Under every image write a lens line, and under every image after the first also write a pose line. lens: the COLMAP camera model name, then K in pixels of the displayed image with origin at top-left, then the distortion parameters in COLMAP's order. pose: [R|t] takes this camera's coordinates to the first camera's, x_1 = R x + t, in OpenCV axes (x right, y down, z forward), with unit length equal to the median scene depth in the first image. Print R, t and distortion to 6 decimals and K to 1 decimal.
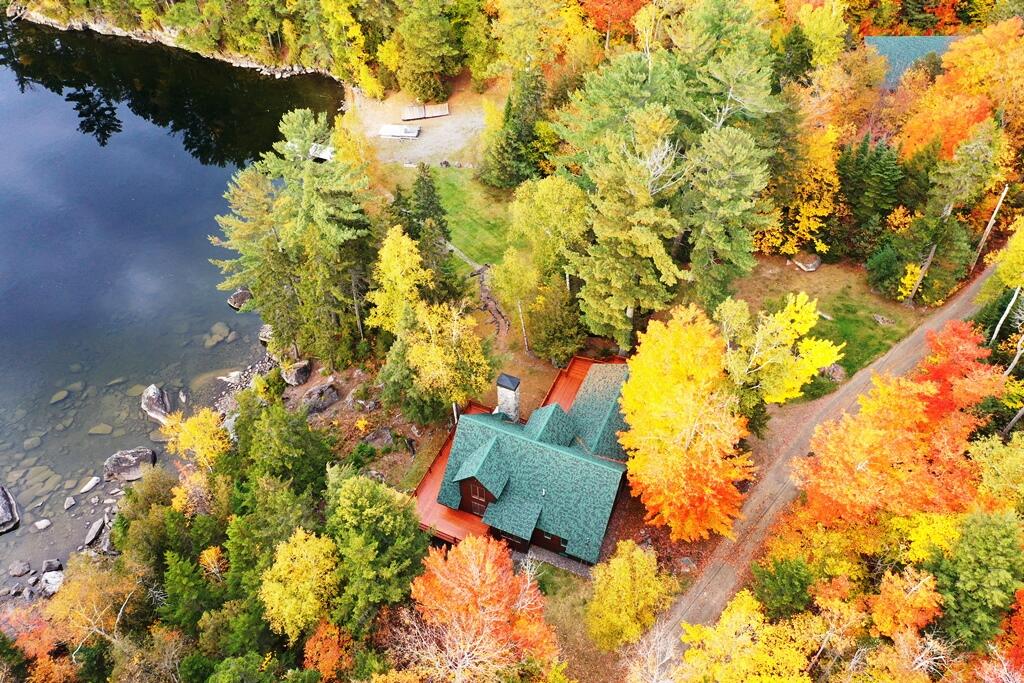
lens RADIAL K [[818.8, 0, 510.8], [0, 818.8, 341.7], [0, 0, 1]] dist [0.012620, 0.004519]
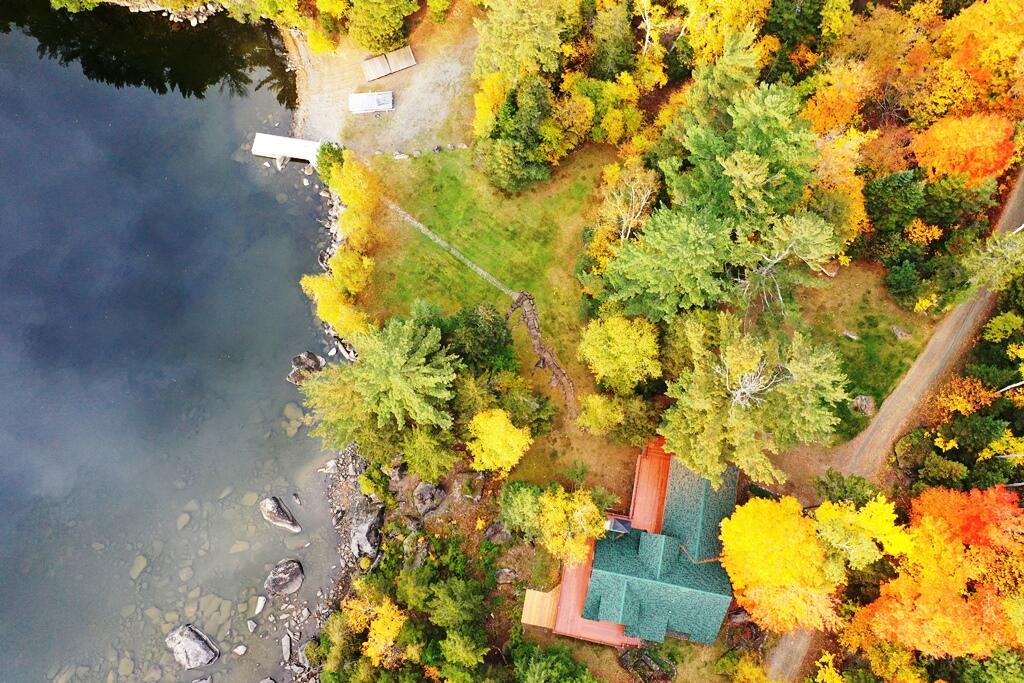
lens RADIAL K [[818.8, 0, 513.1], [0, 818.8, 341.0], [0, 0, 1]] dist [0.012620, 0.004519]
pose [[0.973184, -0.222478, 0.058446, -0.137031], [0.167172, 0.858580, 0.484659, -0.645238], [-0.158007, -0.461892, 0.872748, 0.083028]]
